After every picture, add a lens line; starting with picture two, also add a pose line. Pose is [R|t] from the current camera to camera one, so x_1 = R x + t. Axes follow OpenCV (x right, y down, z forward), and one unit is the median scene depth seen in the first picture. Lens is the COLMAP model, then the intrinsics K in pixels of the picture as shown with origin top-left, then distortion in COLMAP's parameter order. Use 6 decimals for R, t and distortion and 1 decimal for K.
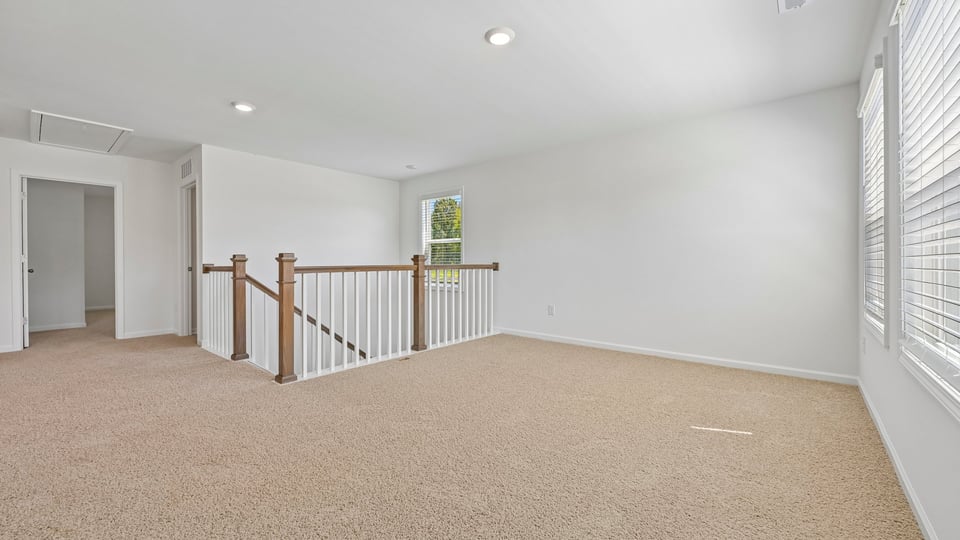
lens RADIAL K [[385.7, 0, 480.1], [0, 385.7, 266.4], [0, 0, 1]] dist [0.003091, 0.000031]
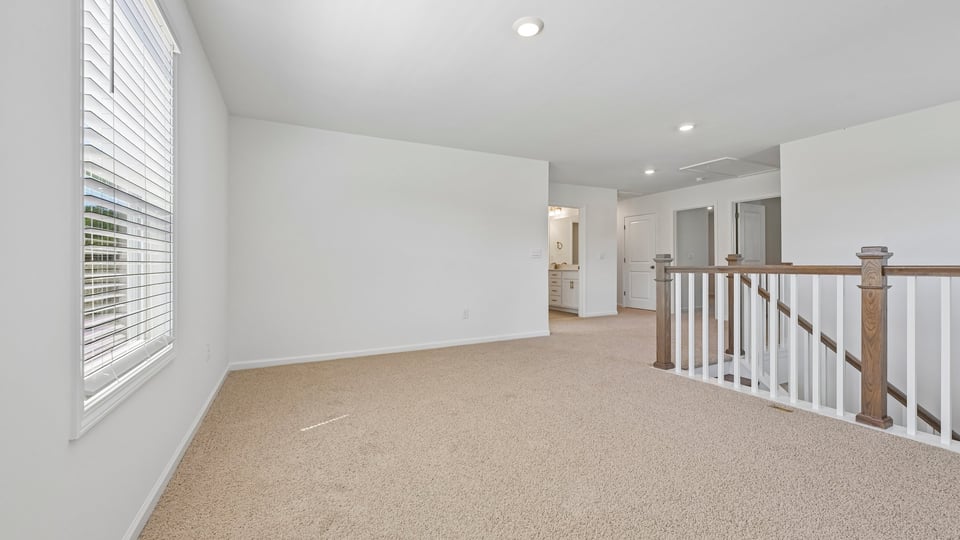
lens RADIAL K [[385.7, 0, 479.9], [0, 385.7, 265.7], [0, 0, 1]] dist [0.003091, 0.000031]
pose [[-0.390664, 0.011325, -0.920464, 0.682117], [0.003068, 0.999935, 0.011001, -0.013708], [0.920528, 0.001473, -0.390673, 0.856337]]
